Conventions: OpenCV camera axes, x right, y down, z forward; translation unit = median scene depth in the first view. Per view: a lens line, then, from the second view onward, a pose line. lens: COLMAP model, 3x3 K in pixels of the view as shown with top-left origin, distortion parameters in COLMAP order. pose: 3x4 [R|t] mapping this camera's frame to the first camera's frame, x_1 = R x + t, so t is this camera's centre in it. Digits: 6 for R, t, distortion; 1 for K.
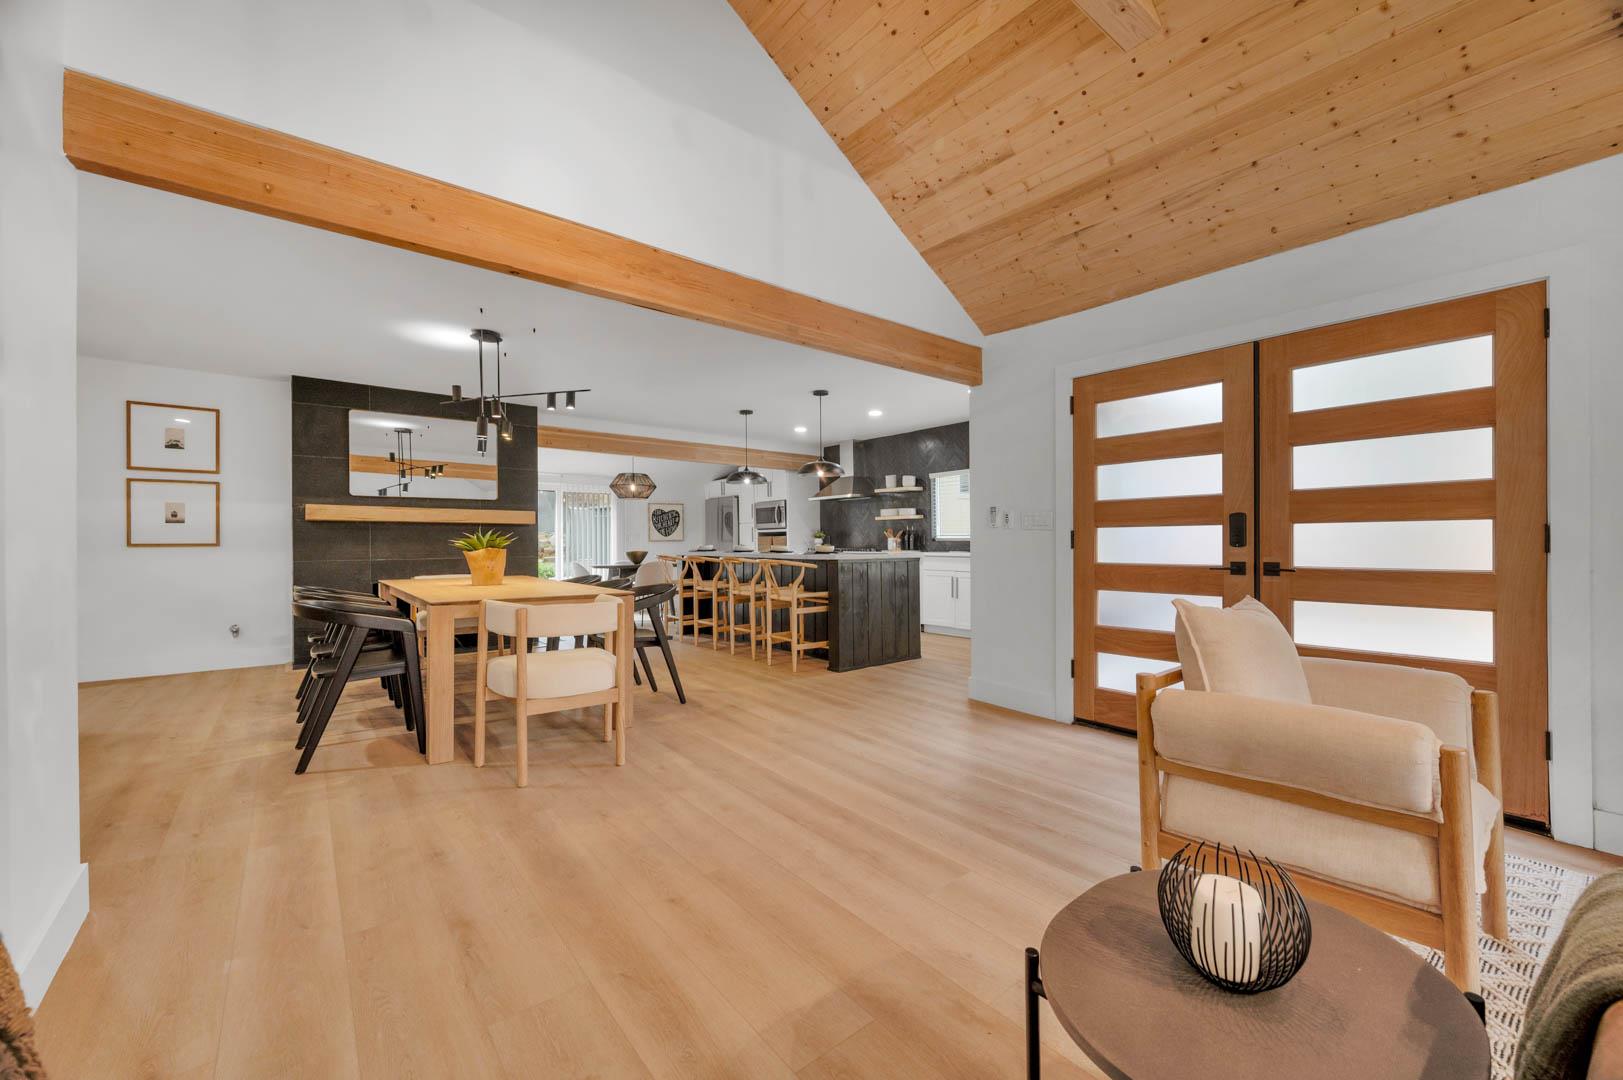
lens RADIAL K [[636.1, 0, 823.0], [0, 636.1, 548.8], [0, 0, 1]] dist [-0.002720, -0.000428]
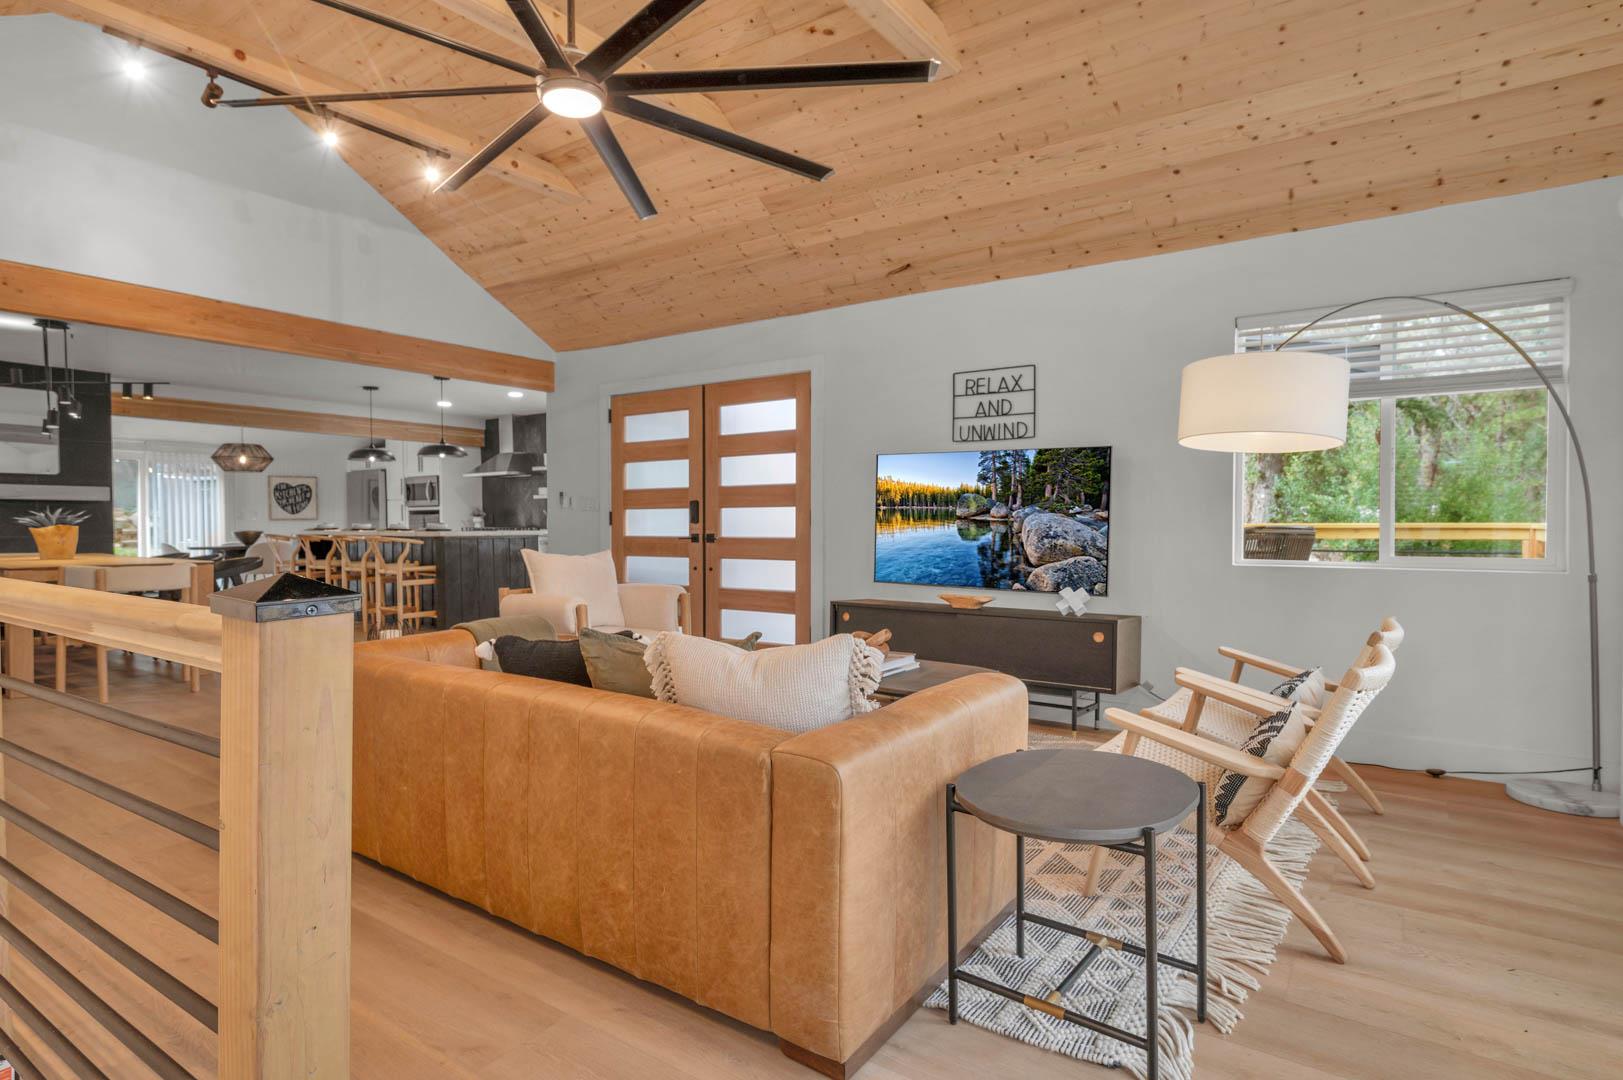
lens RADIAL K [[771.9, 0, 811.2], [0, 771.9, 538.7], [0, 0, 1]] dist [-0.005690, -0.001709]
pose [[0.950208, -0.006509, 0.311548, 0.213079], [0.003180, 0.999932, 0.011192, 0.008499], [-0.311599, -0.009644, 0.950165, -0.477674]]
